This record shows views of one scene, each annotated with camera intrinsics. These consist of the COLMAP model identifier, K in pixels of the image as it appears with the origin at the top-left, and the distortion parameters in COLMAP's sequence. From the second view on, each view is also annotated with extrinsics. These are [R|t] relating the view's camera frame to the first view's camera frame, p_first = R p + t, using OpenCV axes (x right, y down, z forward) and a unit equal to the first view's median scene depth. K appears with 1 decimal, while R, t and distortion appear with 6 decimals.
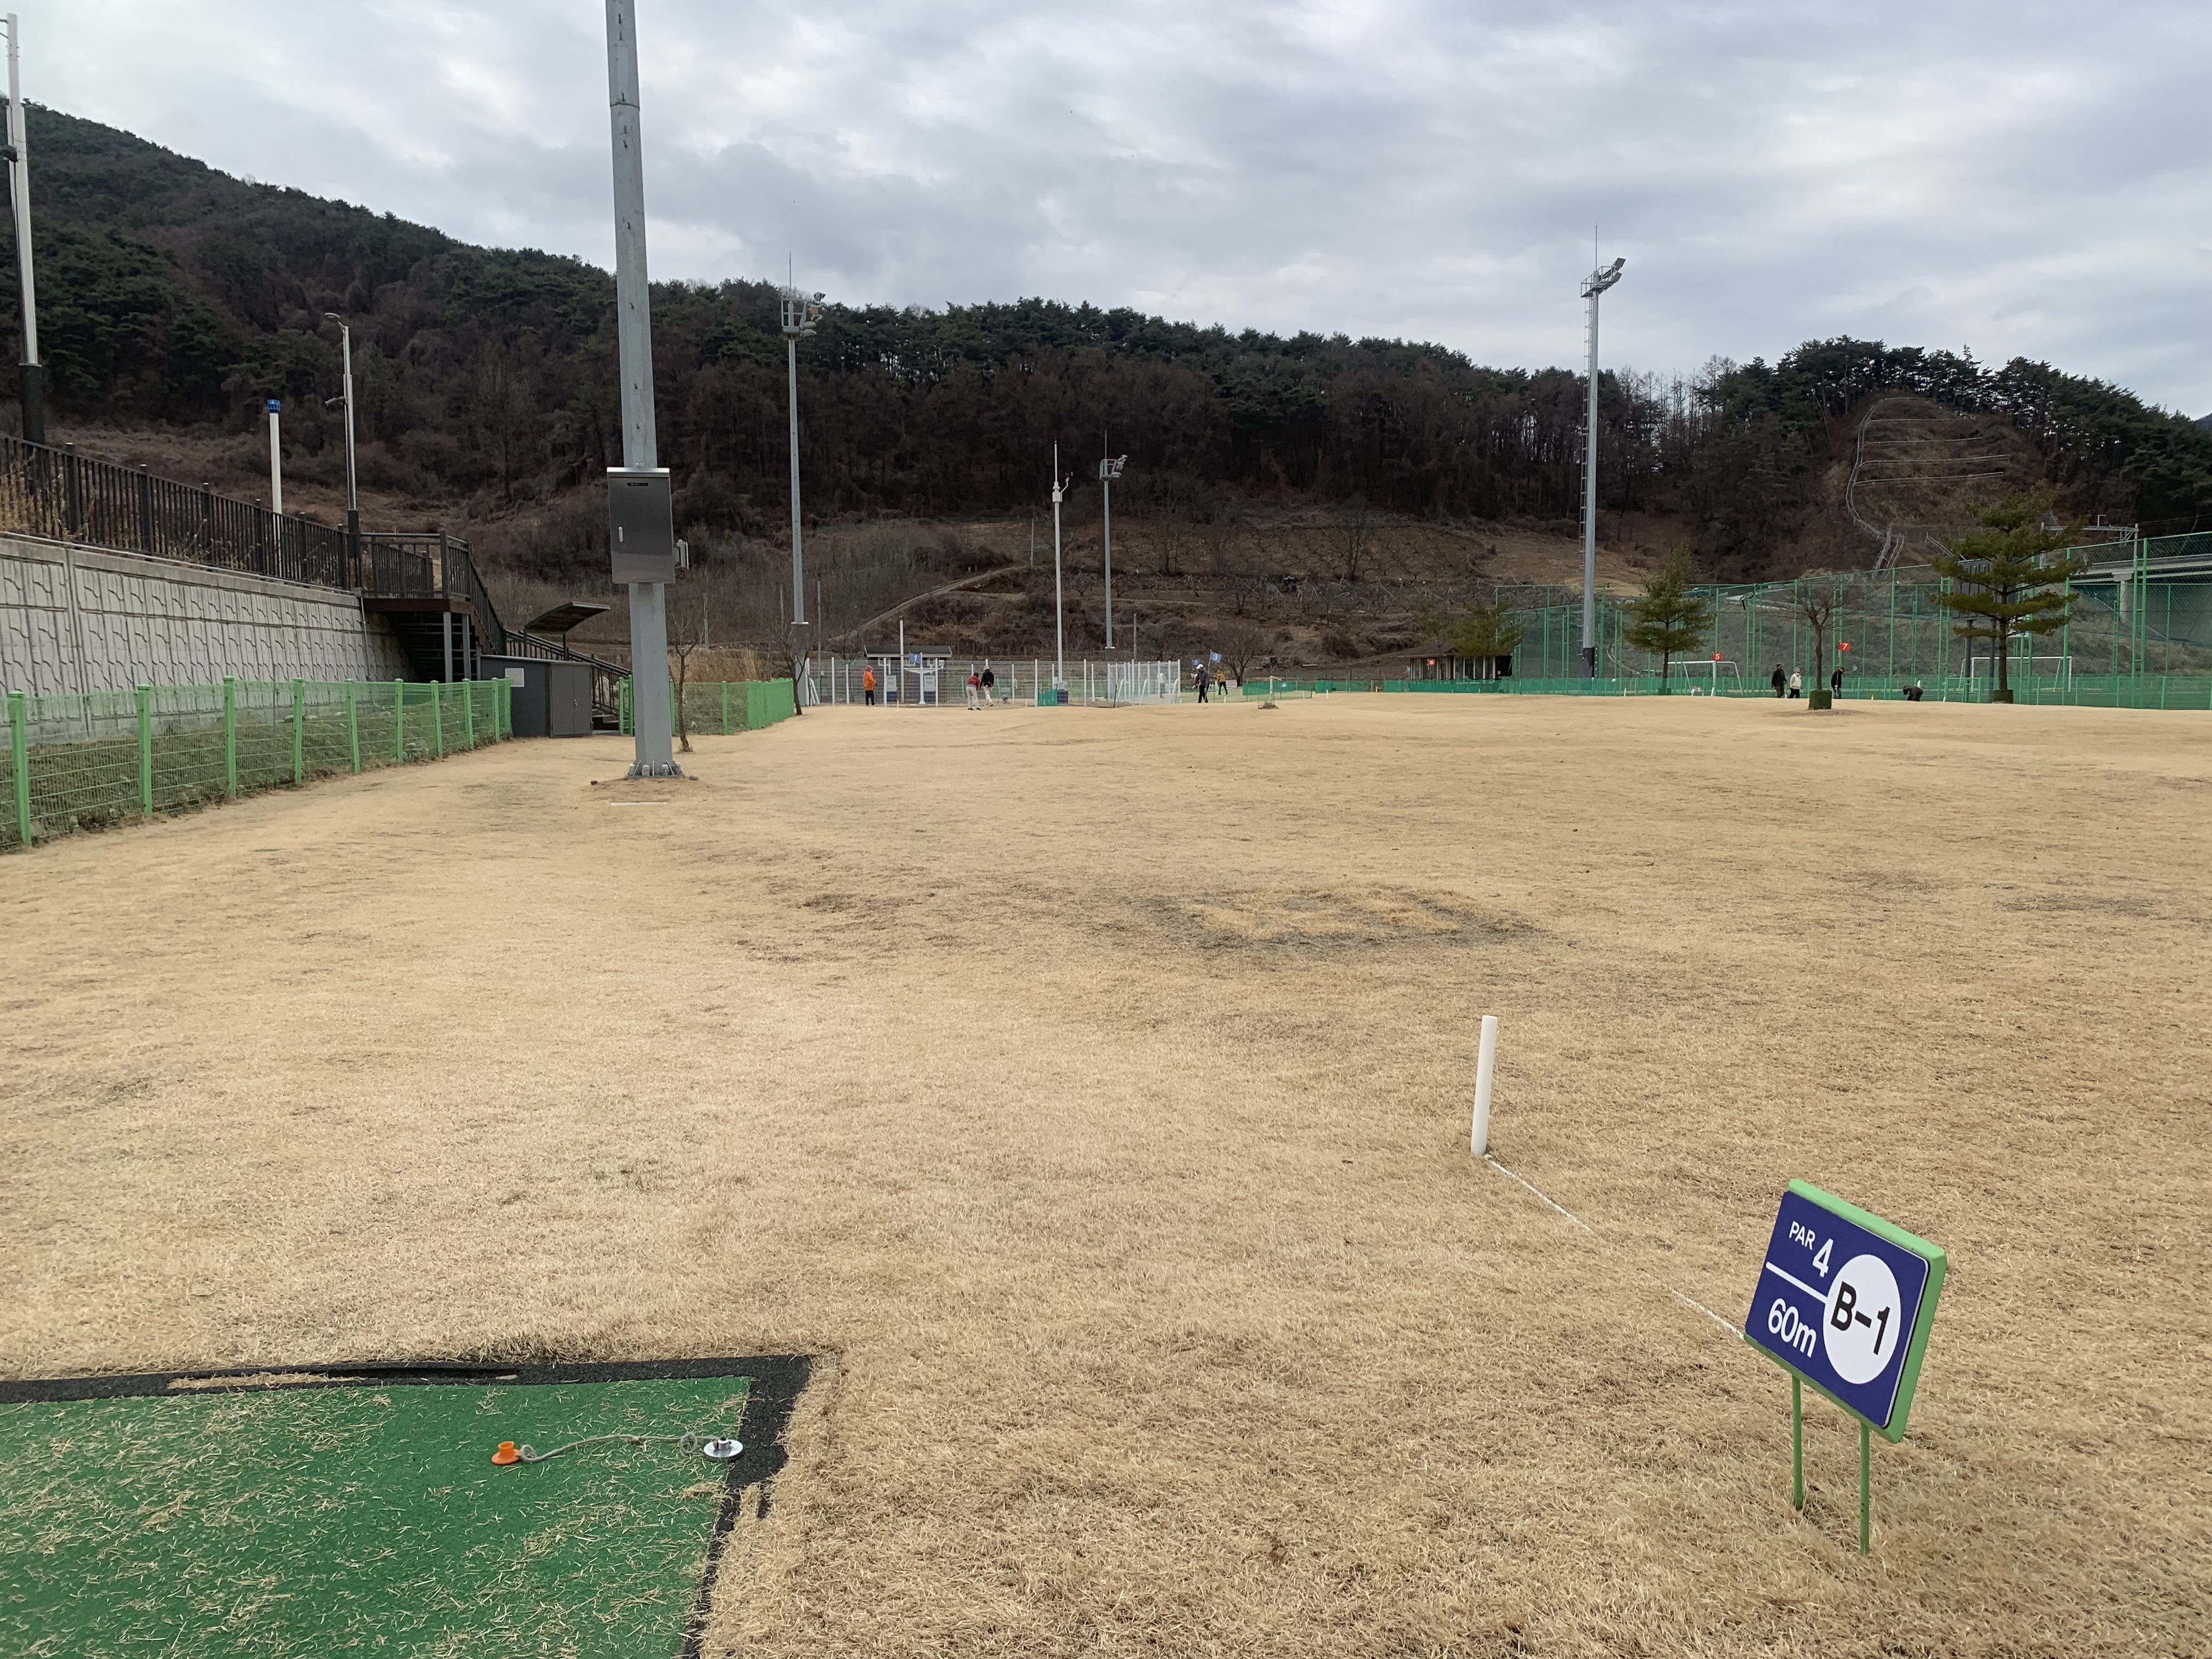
lens RADIAL K [[1647.1, 0, 1147.0], [0, 1647.1, 832.1], [0, 0, 1]] dist [0.014285, -0.024982]
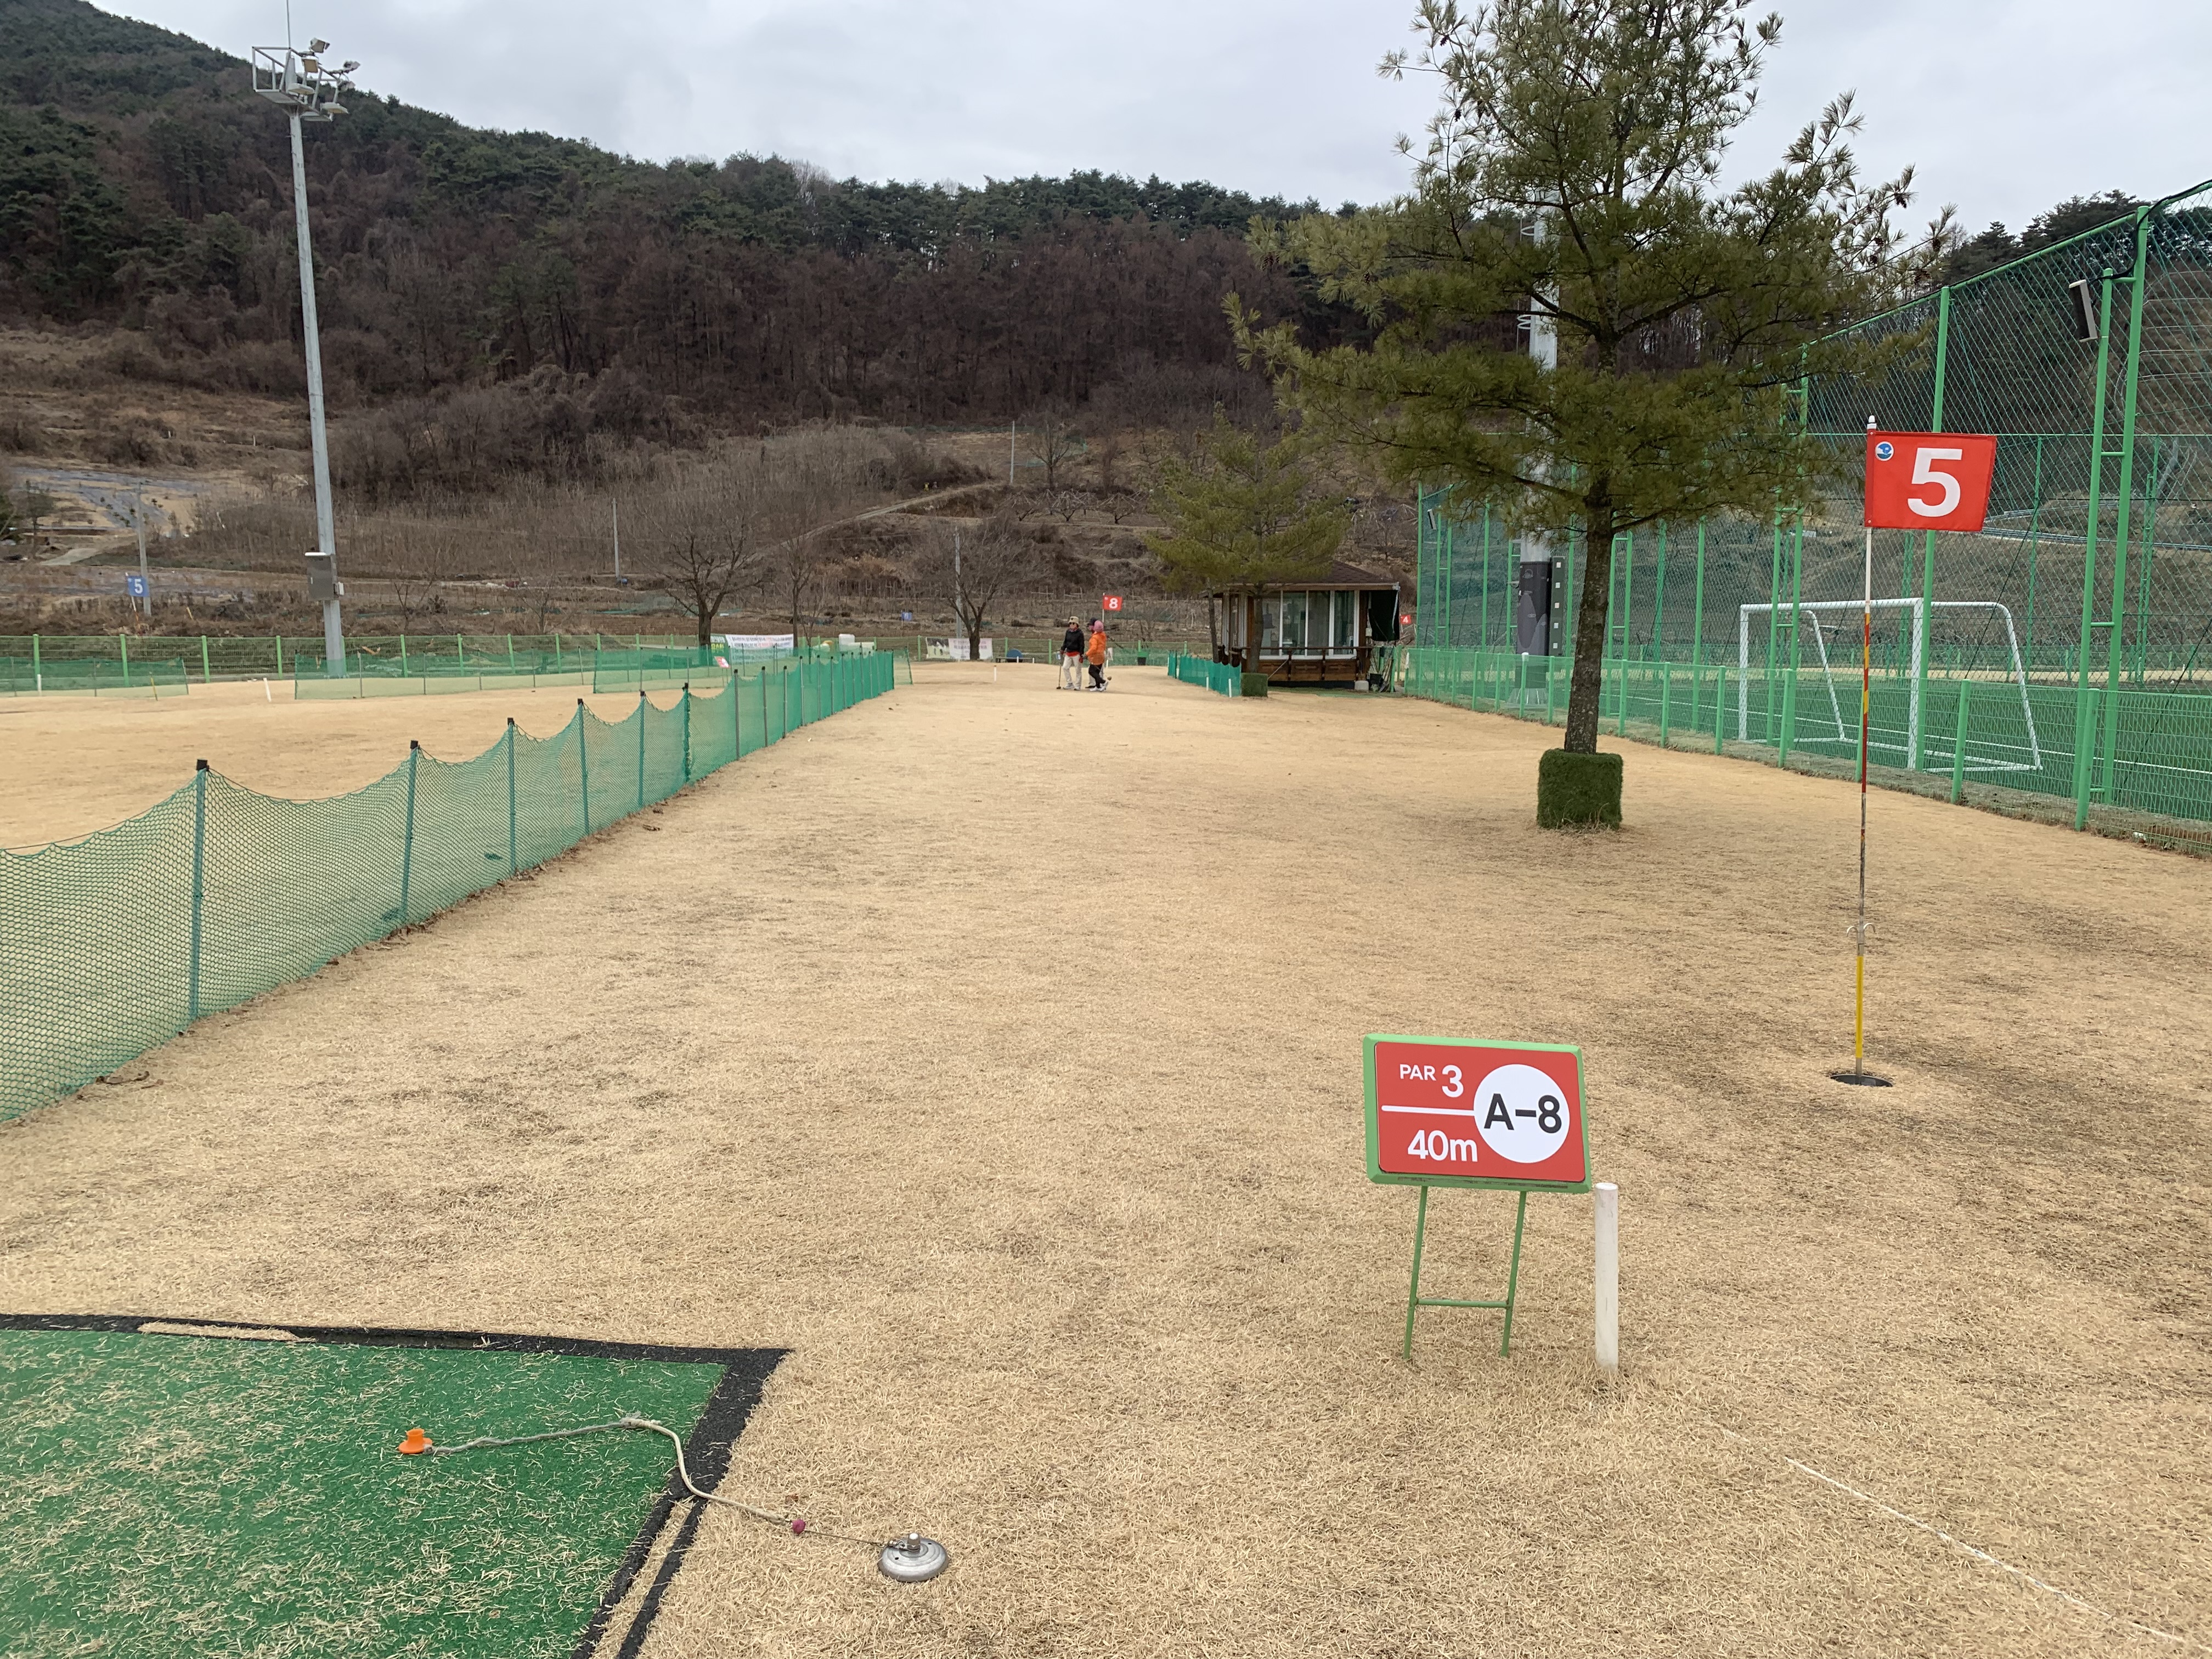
lens RADIAL K [[1648.0, 0, 1170.7], [0, 1648.0, 825.9], [0, 0, 1]] dist [0.007218, -0.013702]
pose [[0.995000, 0.021187, -0.097597, 0.064382], [-0.018618, 0.999458, 0.027165, -0.017814], [0.098120, -0.025212, 0.994855, 0.179956]]
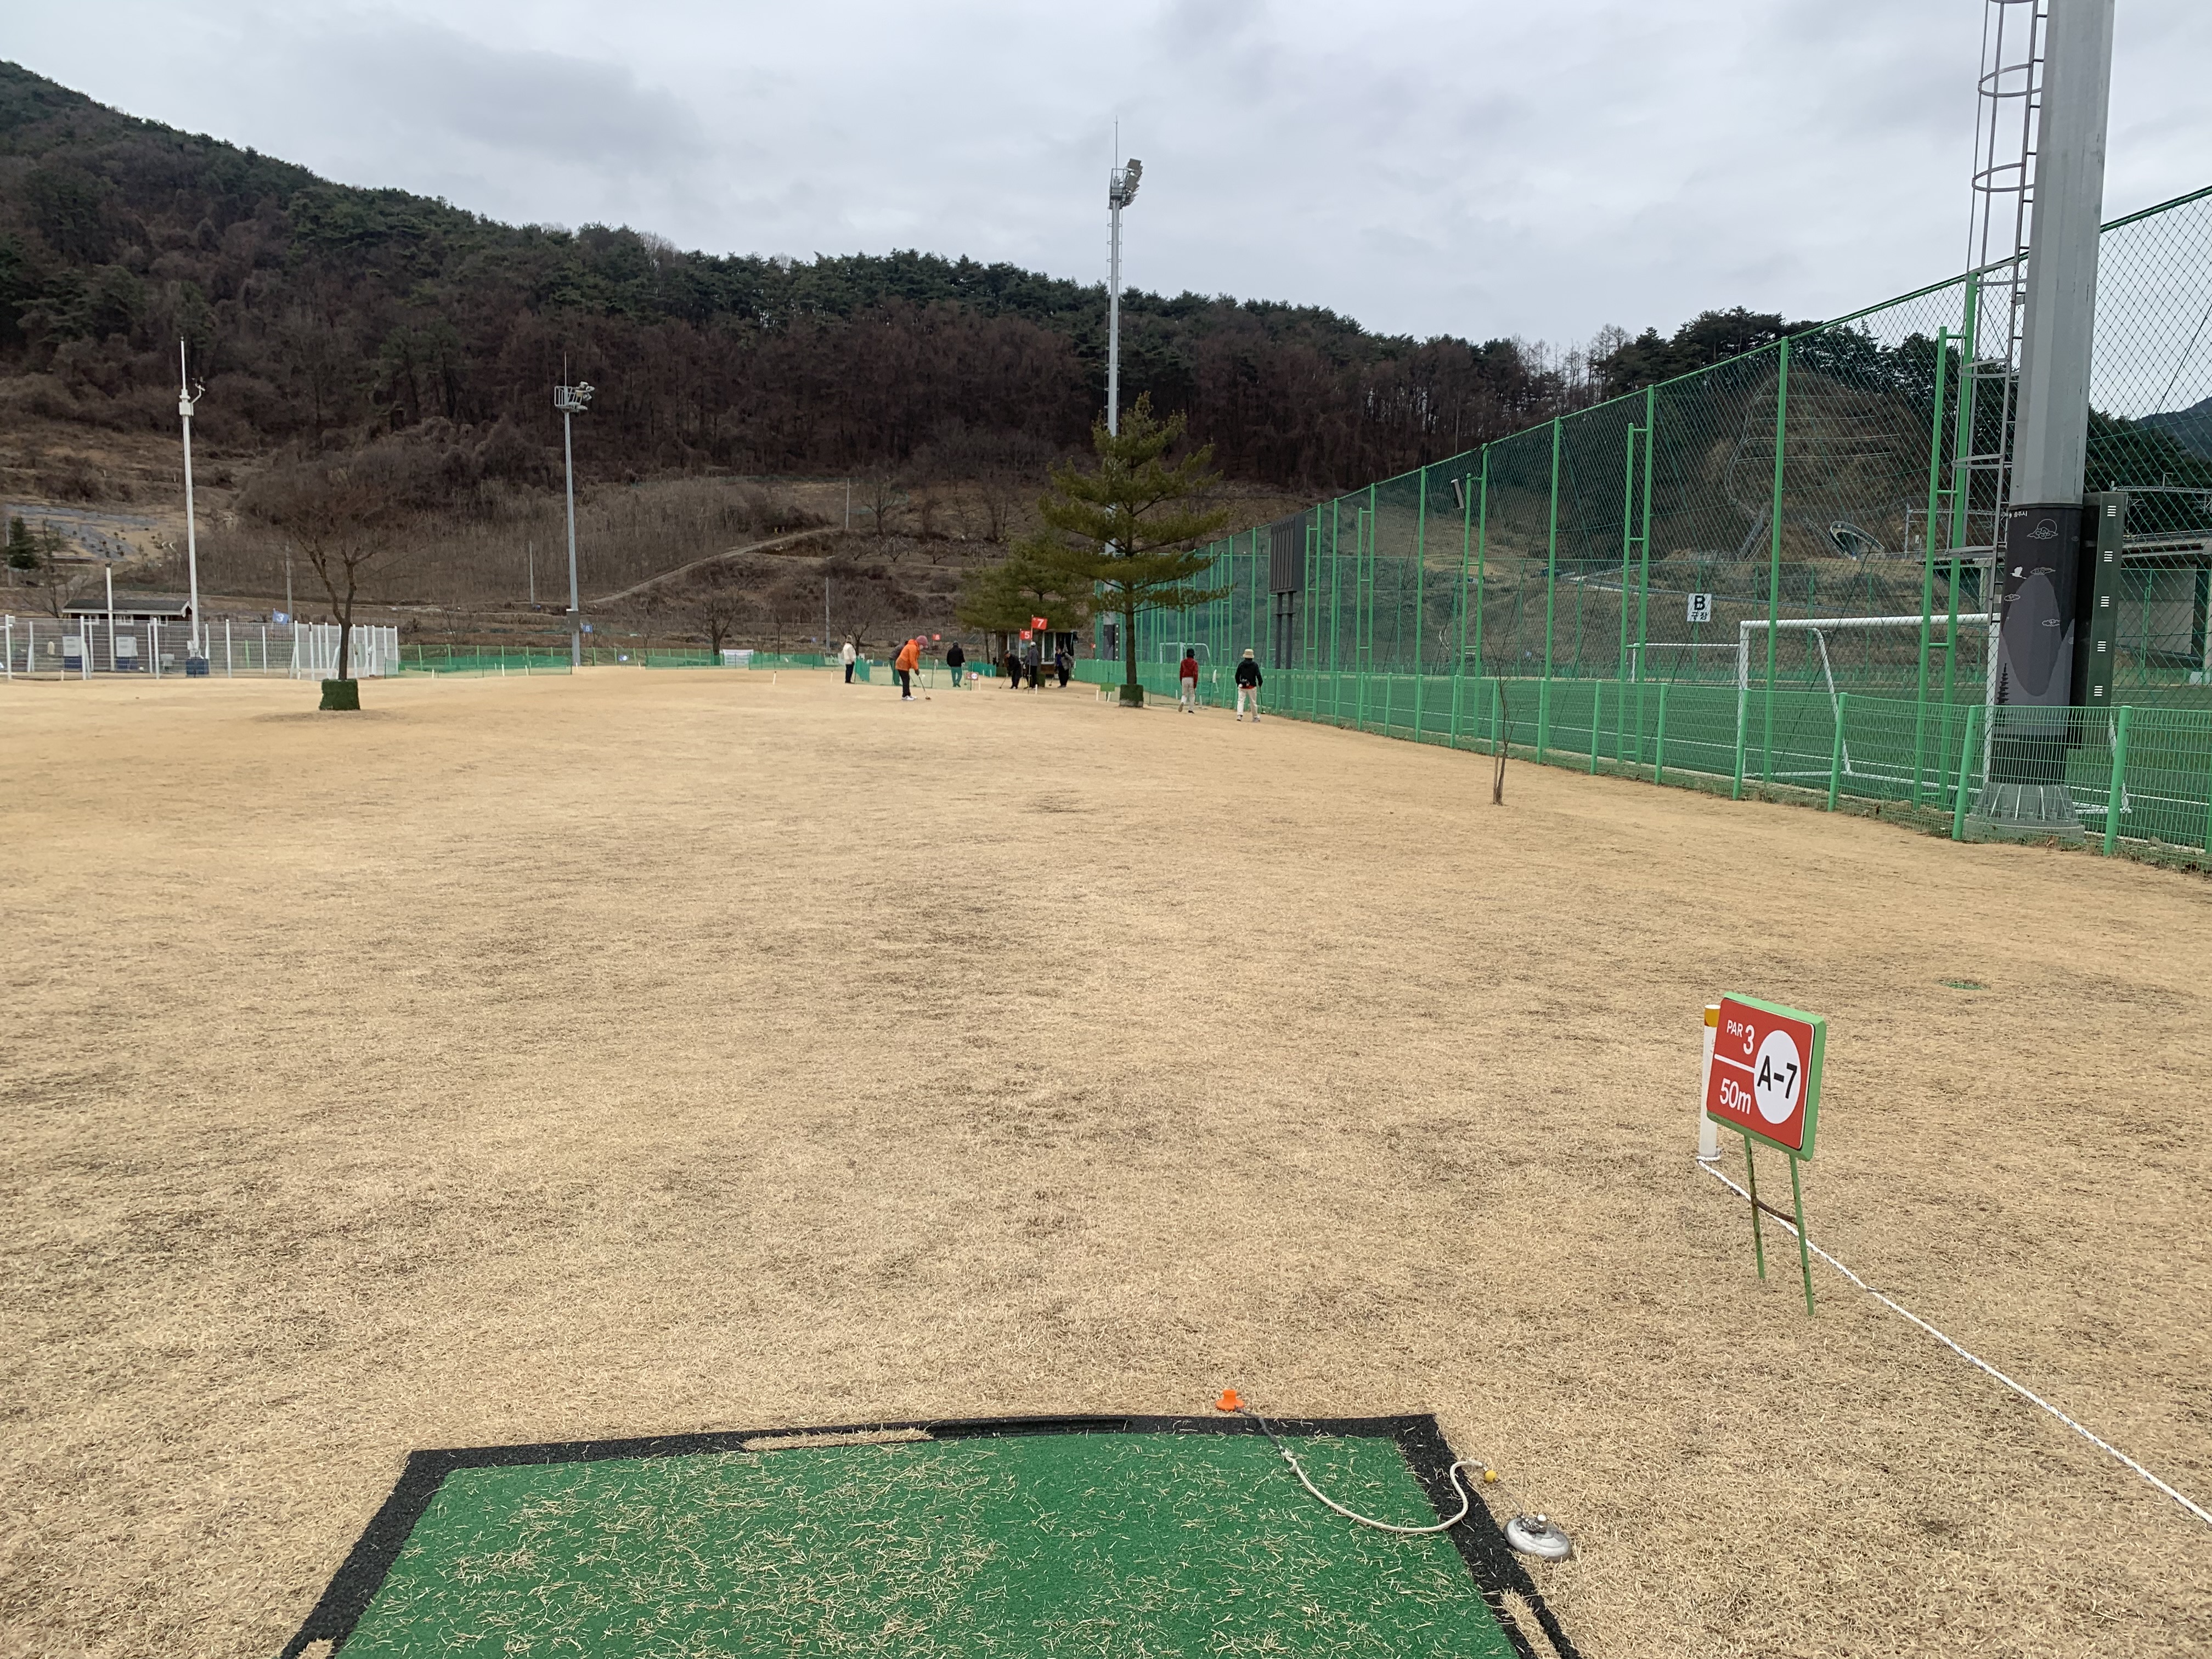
lens RADIAL K [[1648.0, 0, 1170.7], [0, 1648.0, 825.9], [0, 0, 1]] dist [0.007218, -0.013702]
pose [[0.999743, 0.017179, 0.014792, 0.080428], [-0.017360, 0.999775, 0.012185, -0.004842], [-0.014579, -0.012439, 0.999816, 0.040469]]
